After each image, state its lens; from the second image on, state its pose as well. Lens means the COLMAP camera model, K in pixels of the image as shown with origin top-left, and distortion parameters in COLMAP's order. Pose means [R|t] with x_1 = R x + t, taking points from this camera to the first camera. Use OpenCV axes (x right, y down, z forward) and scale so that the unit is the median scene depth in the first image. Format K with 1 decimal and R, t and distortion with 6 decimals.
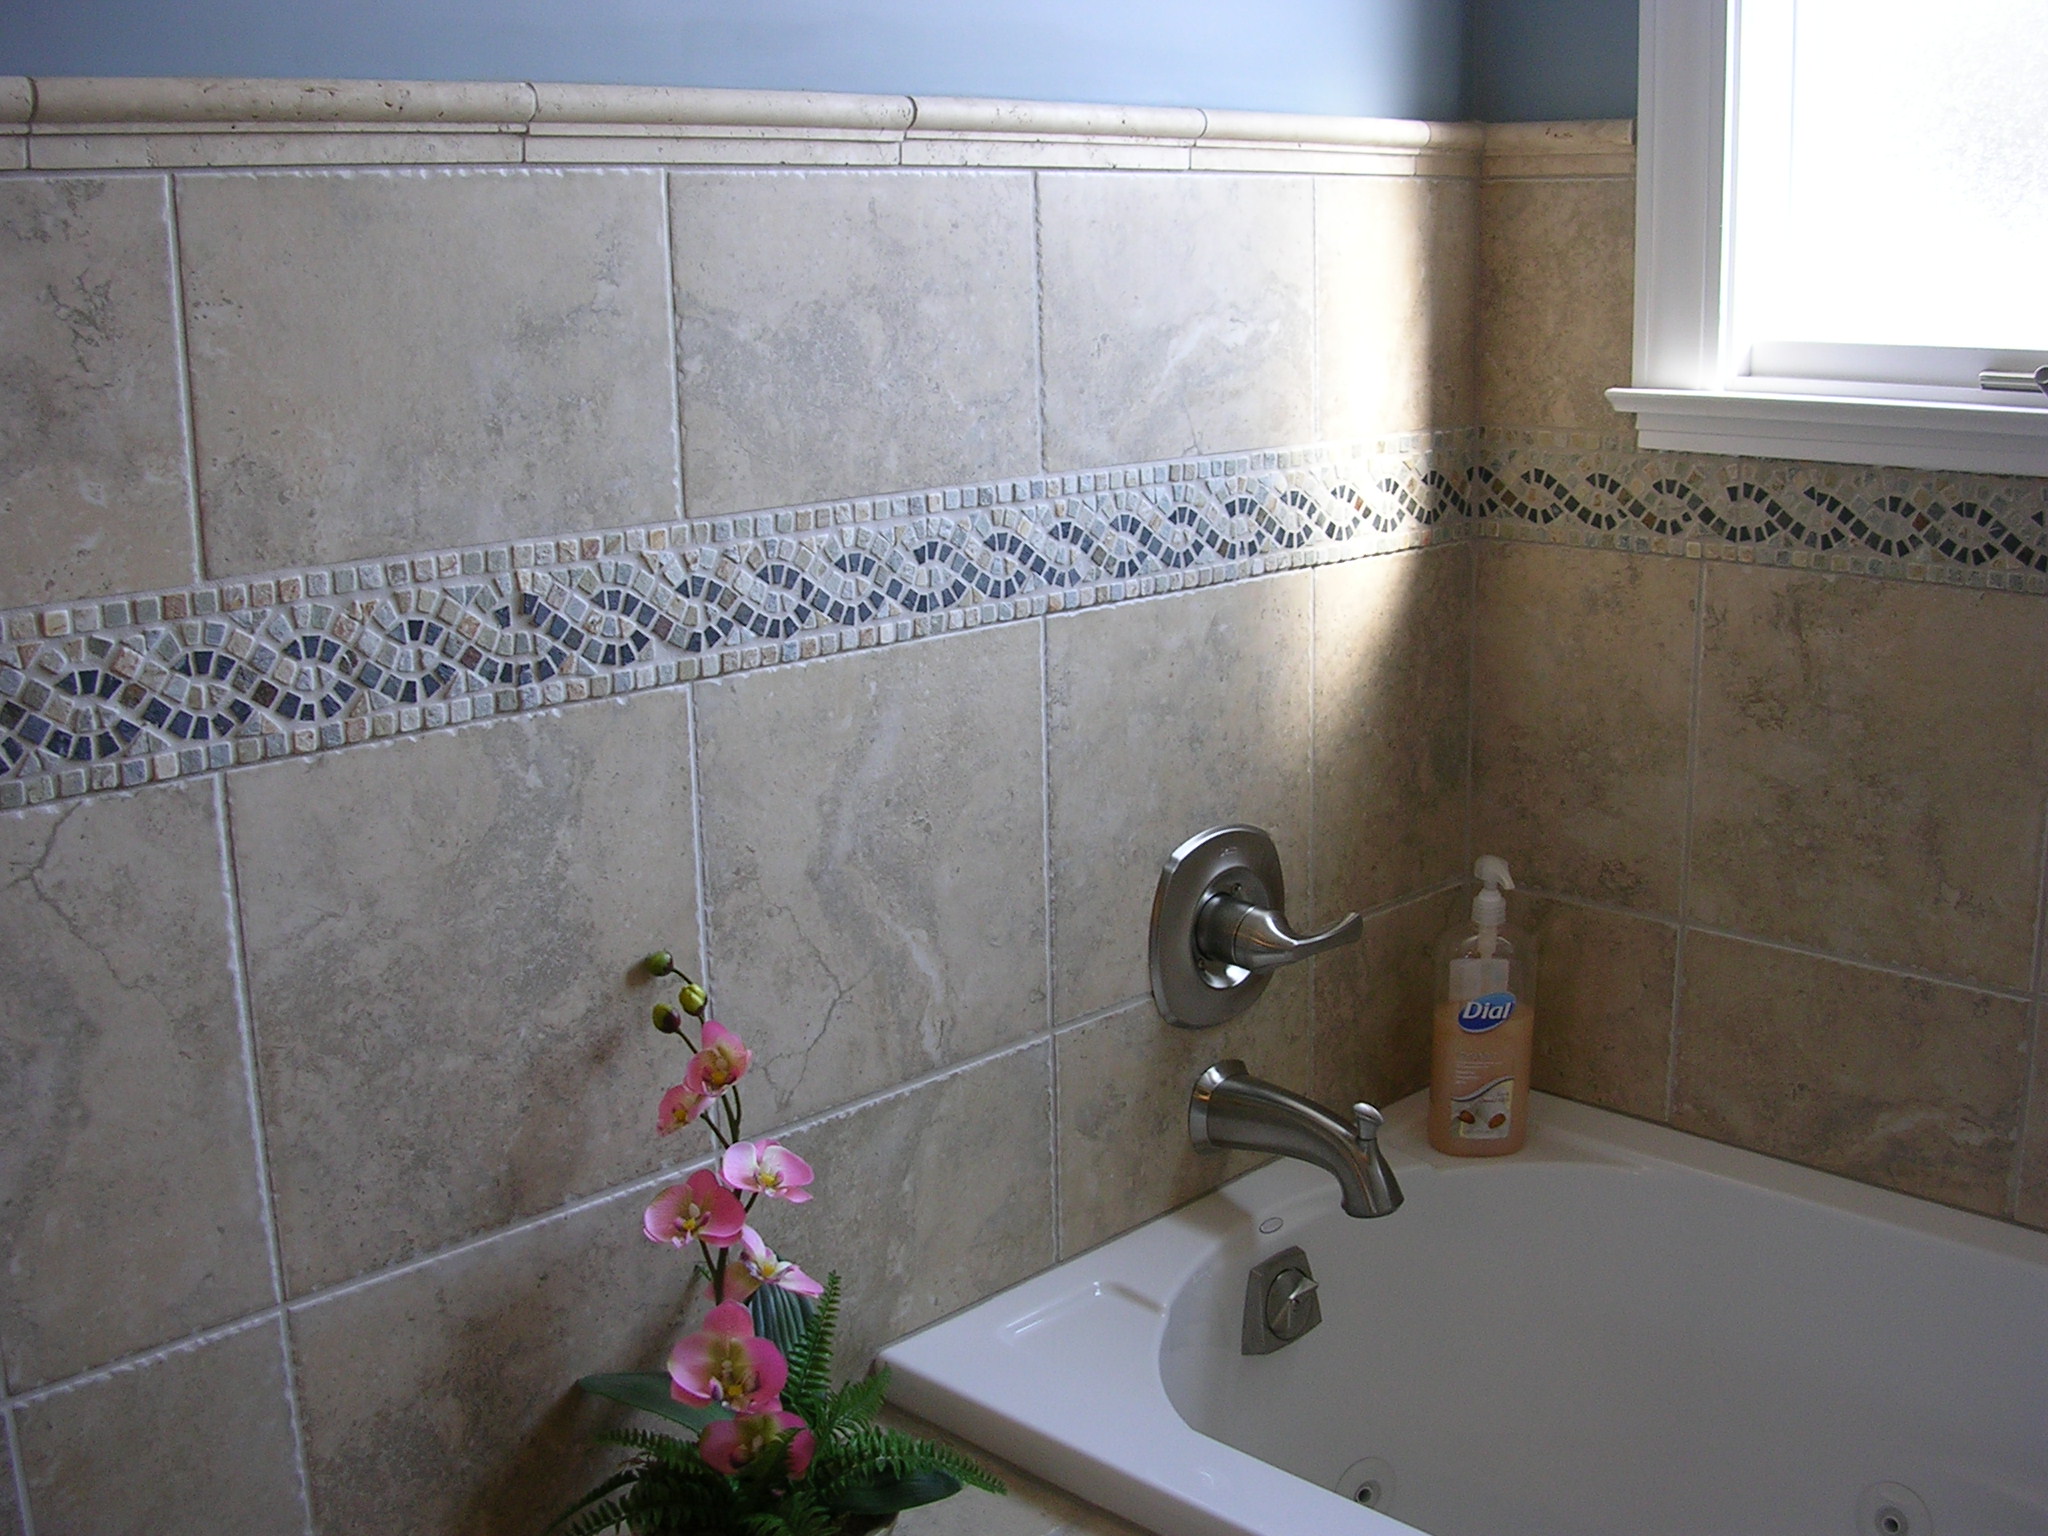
lens RADIAL K [[2260.5, 0, 1024.0], [0, 2260.5, 768.0], [0, 0, 1]] dist [-0.122343, -0.057059]
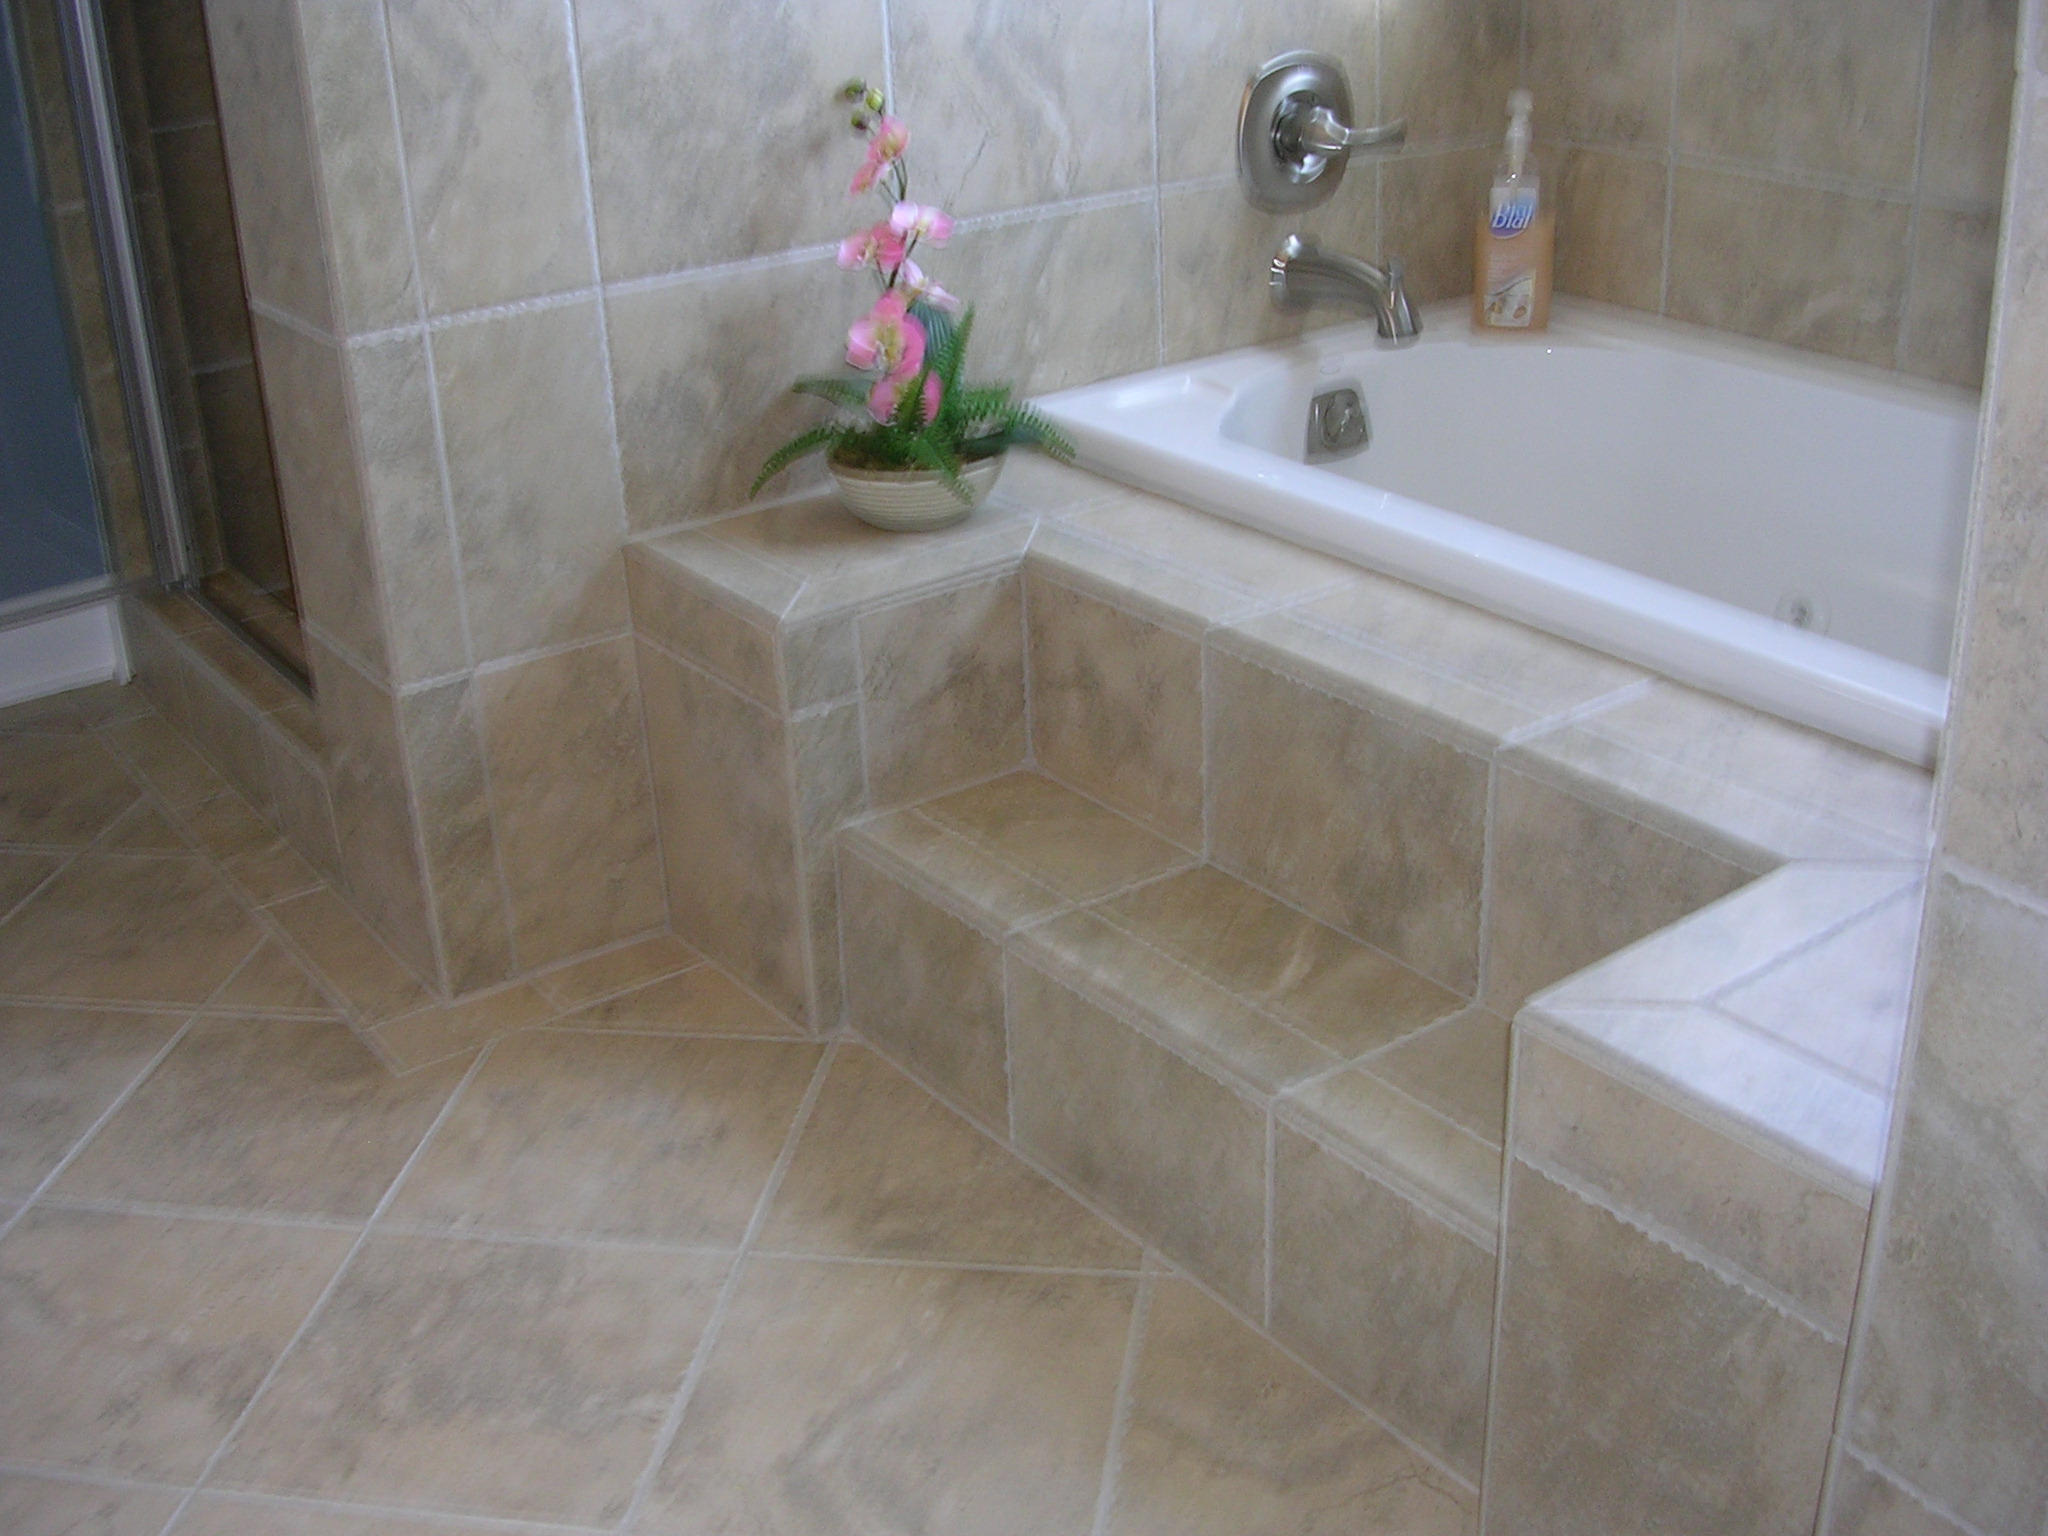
lens RADIAL K [[2297.3, 0, 1063.0], [0, 2297.3, 794.2], [0, 0, 1]] dist [-0.180639, 0.075292]
pose [[0.990929, 0.045698, -0.126381, 0.174643], [-0.017846, 0.976828, 0.213279, 0.218668], [0.133199, -0.209089, 0.968783, -0.488161]]
